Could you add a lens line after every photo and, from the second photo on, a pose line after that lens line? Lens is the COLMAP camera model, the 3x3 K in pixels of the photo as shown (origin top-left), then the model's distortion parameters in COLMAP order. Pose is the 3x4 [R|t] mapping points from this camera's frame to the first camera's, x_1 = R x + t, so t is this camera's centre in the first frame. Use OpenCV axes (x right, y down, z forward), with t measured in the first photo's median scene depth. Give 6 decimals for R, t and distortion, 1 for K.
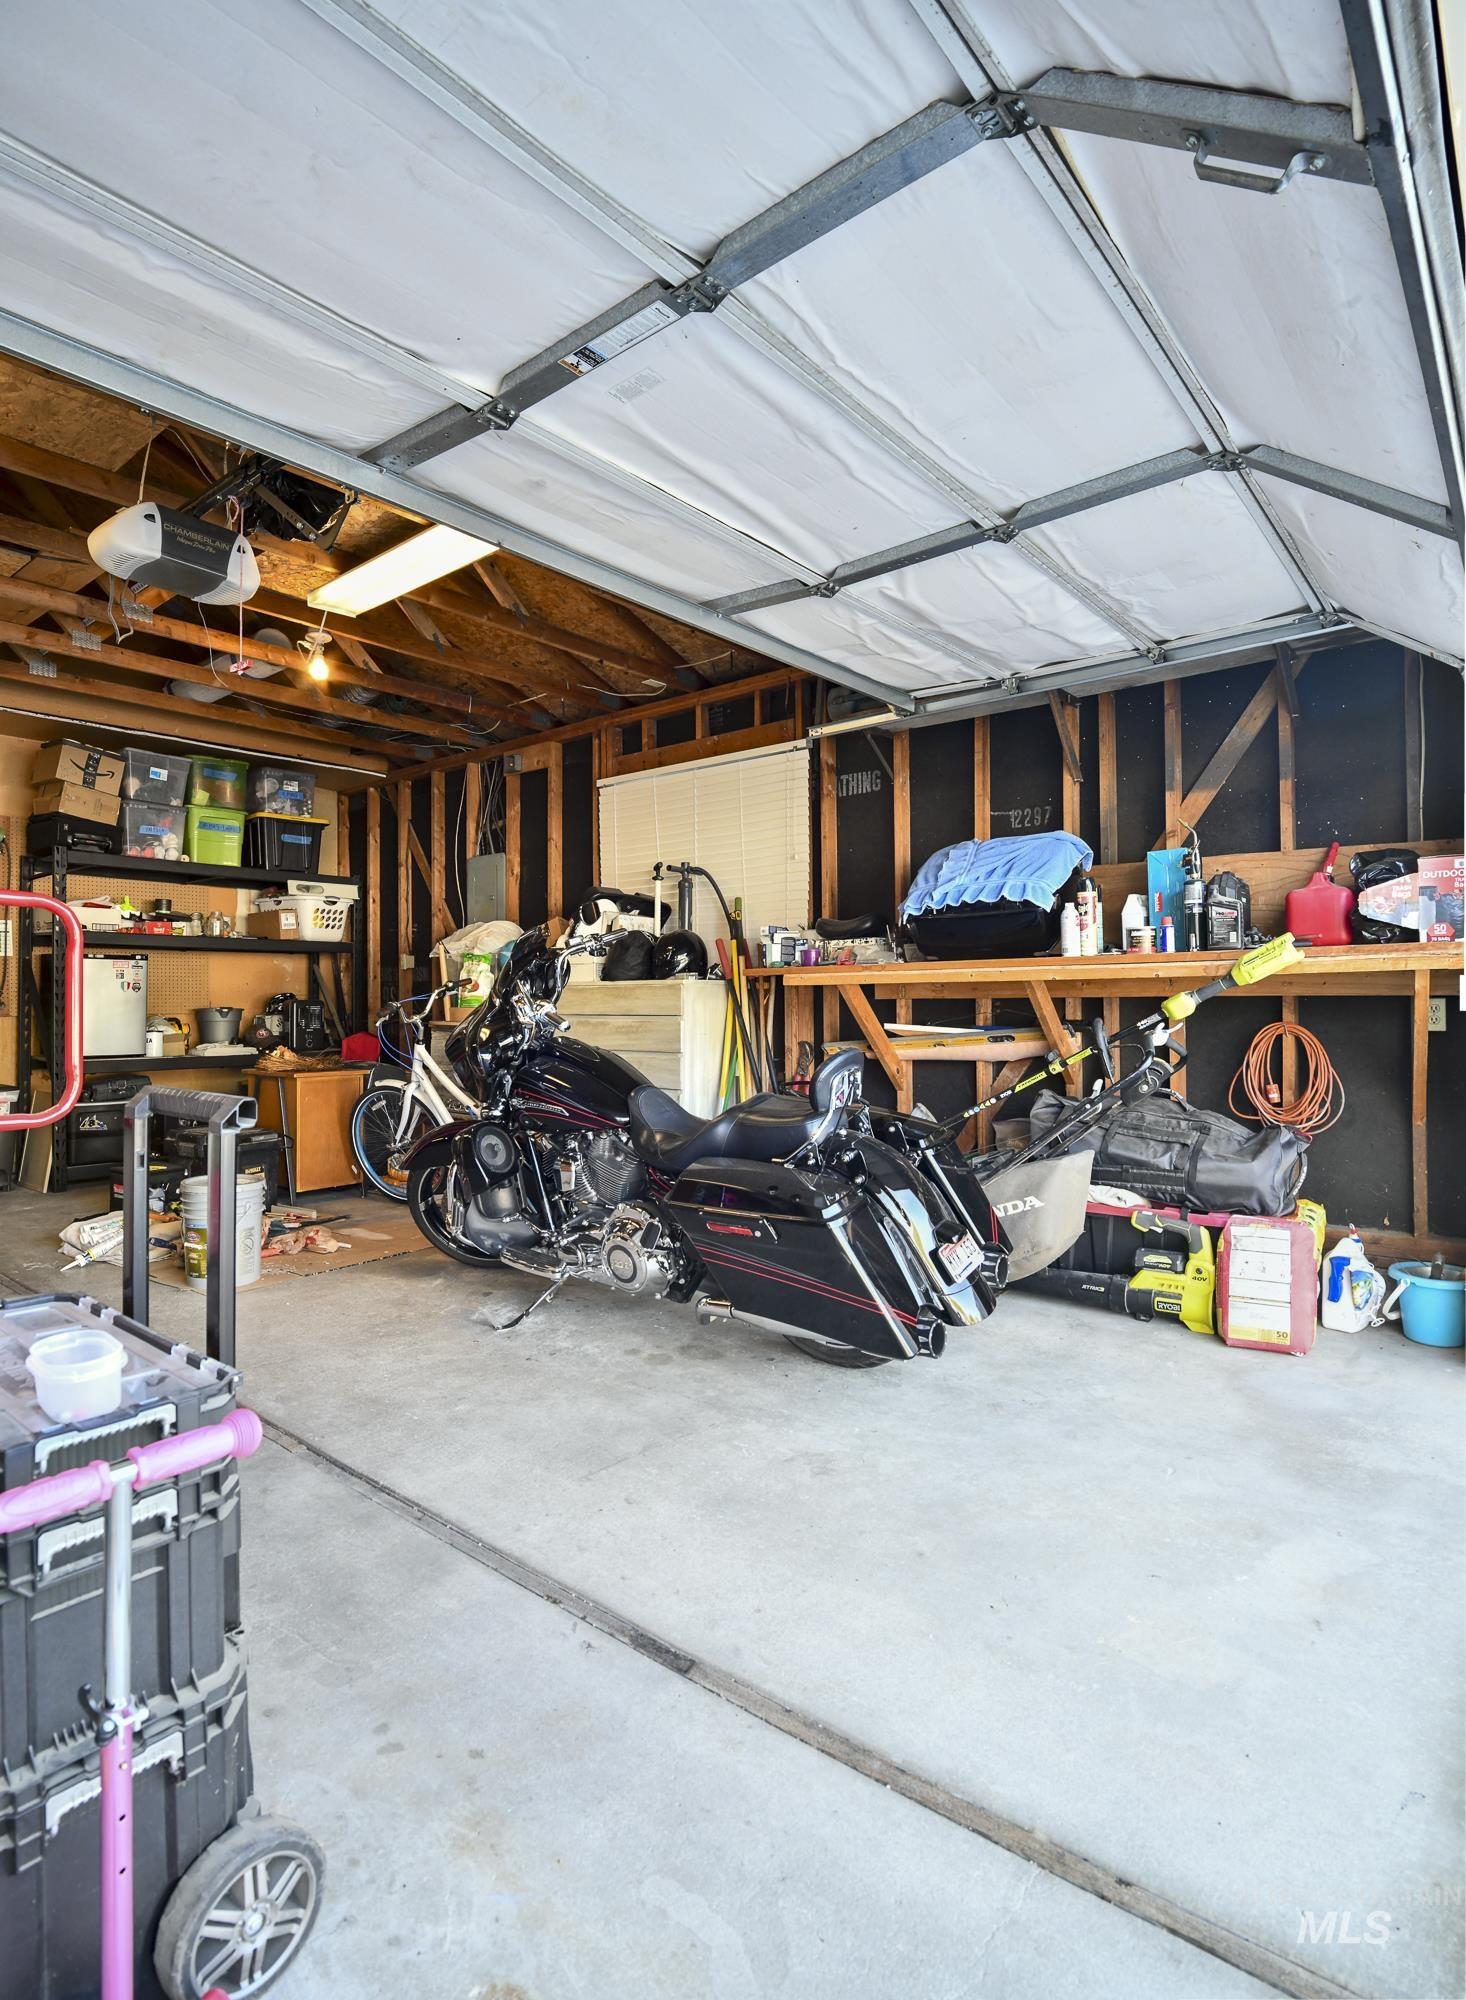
lens RADIAL K [[1013.8, 0, 731.0], [0, 1013.8, 998.4], [0, 0, 1]] dist [-0.038090, -0.000228]
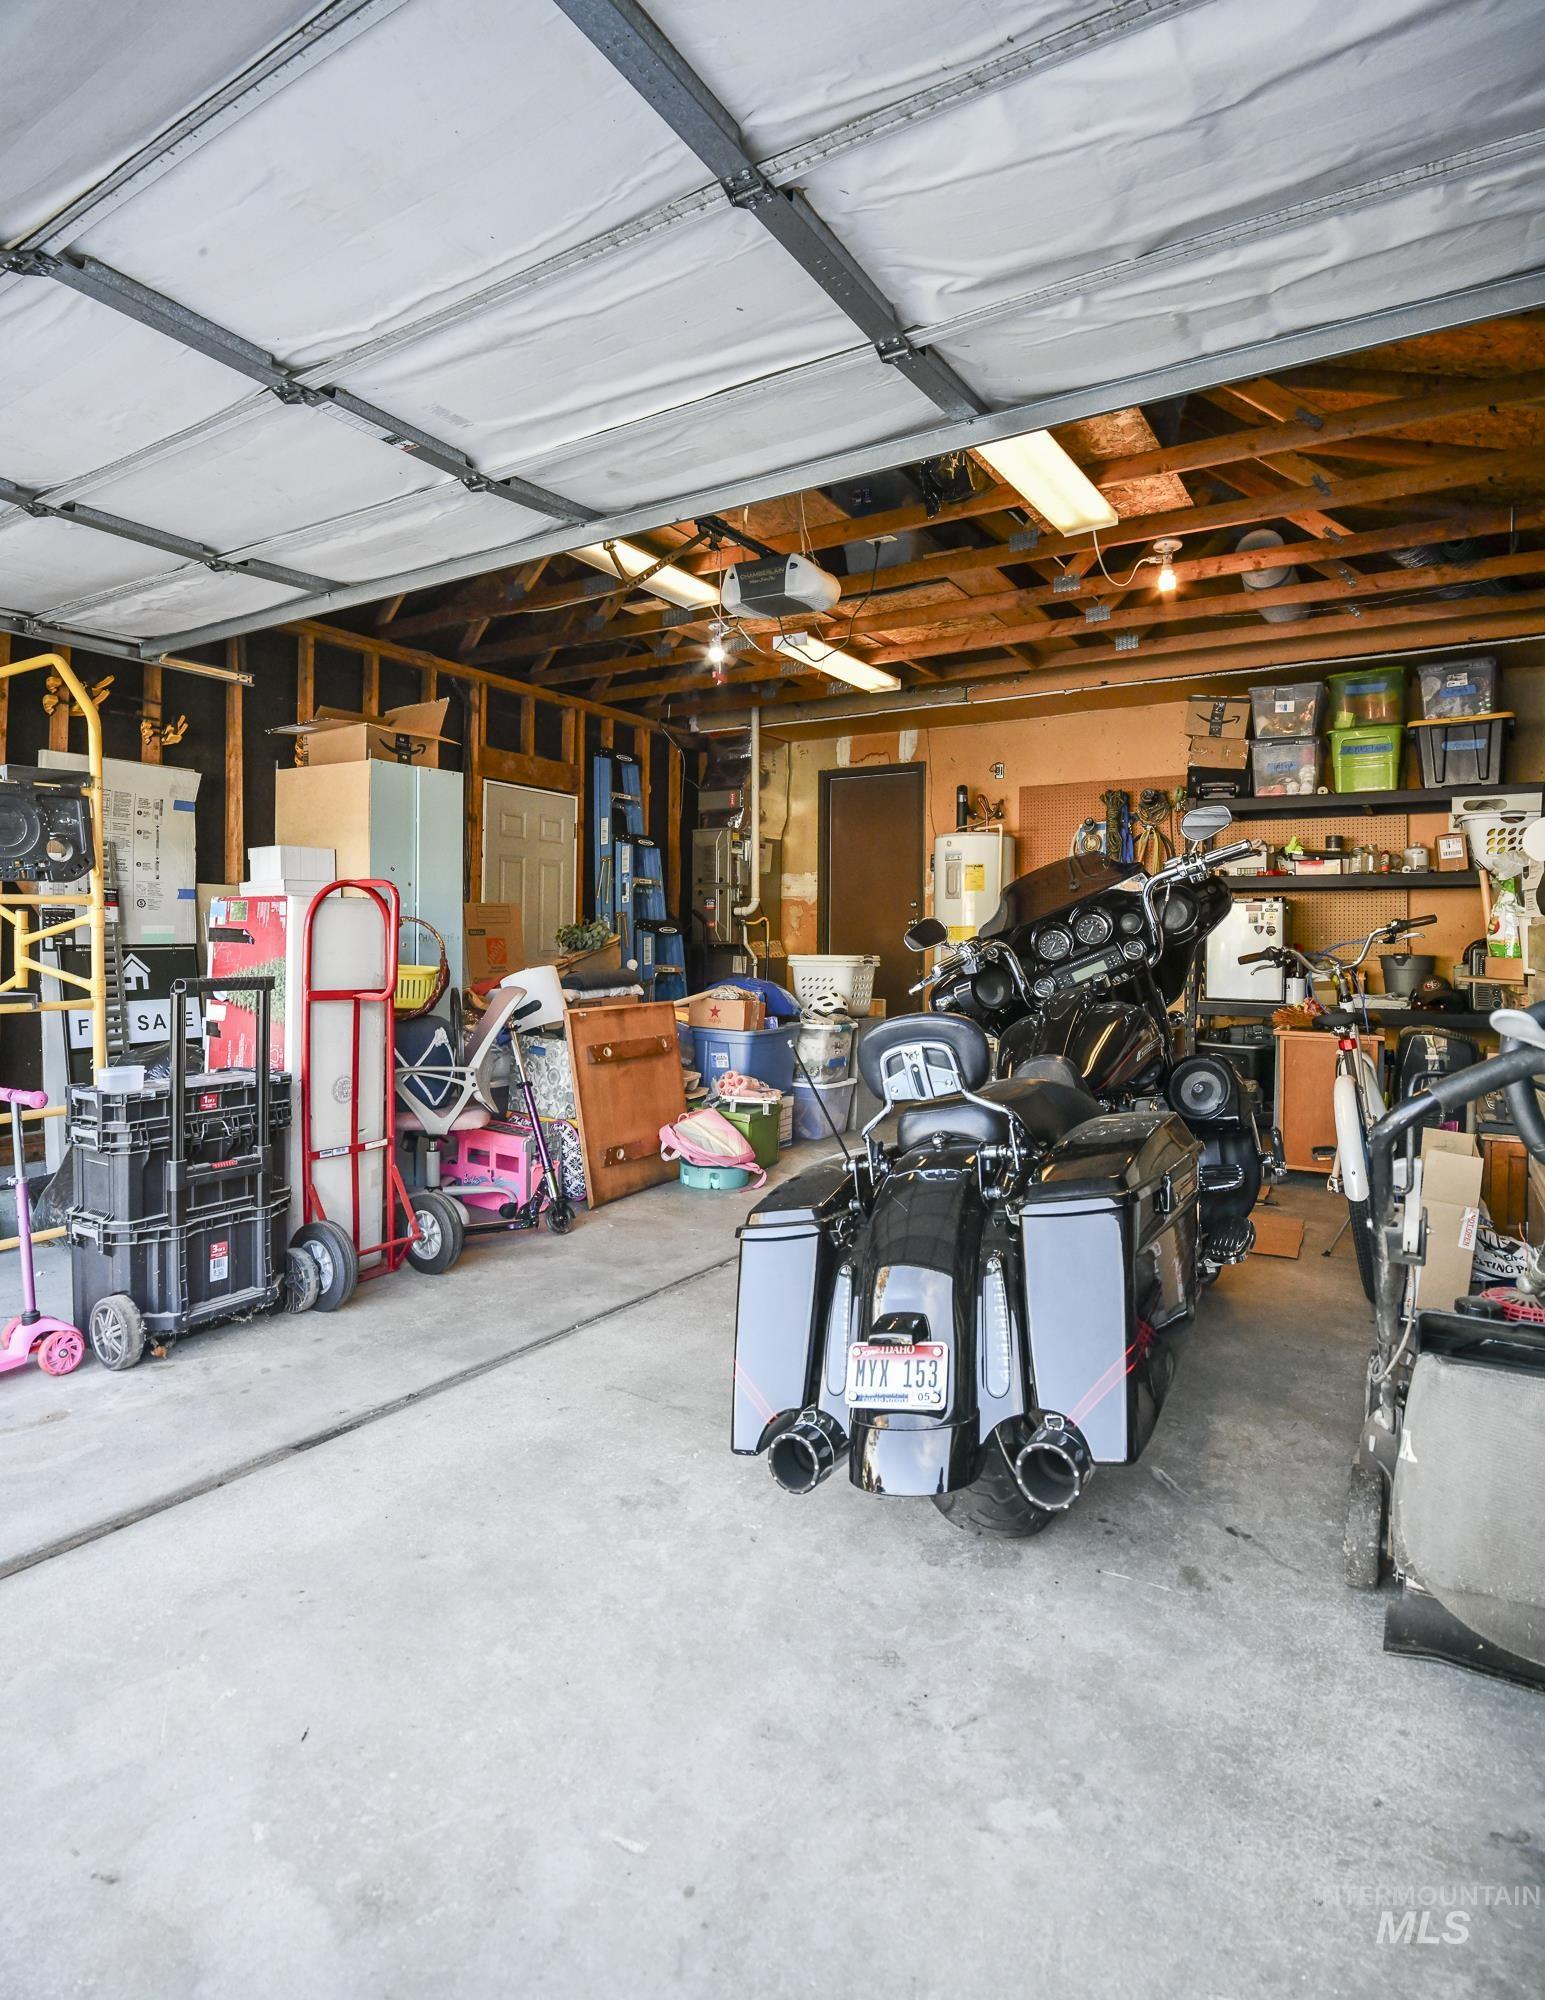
lens RADIAL K [[1069.4, 0, 740.3], [0, 1069.4, 942.3], [0, 0, 1]] dist [-0.042593, 0.002366]
pose [[0.123091, 0.002944, -0.992391, 0.829777], [-0.006056, 0.999979, 0.002215, 0.001363], [0.992377, 0.005737, 0.123107, 0.835252]]
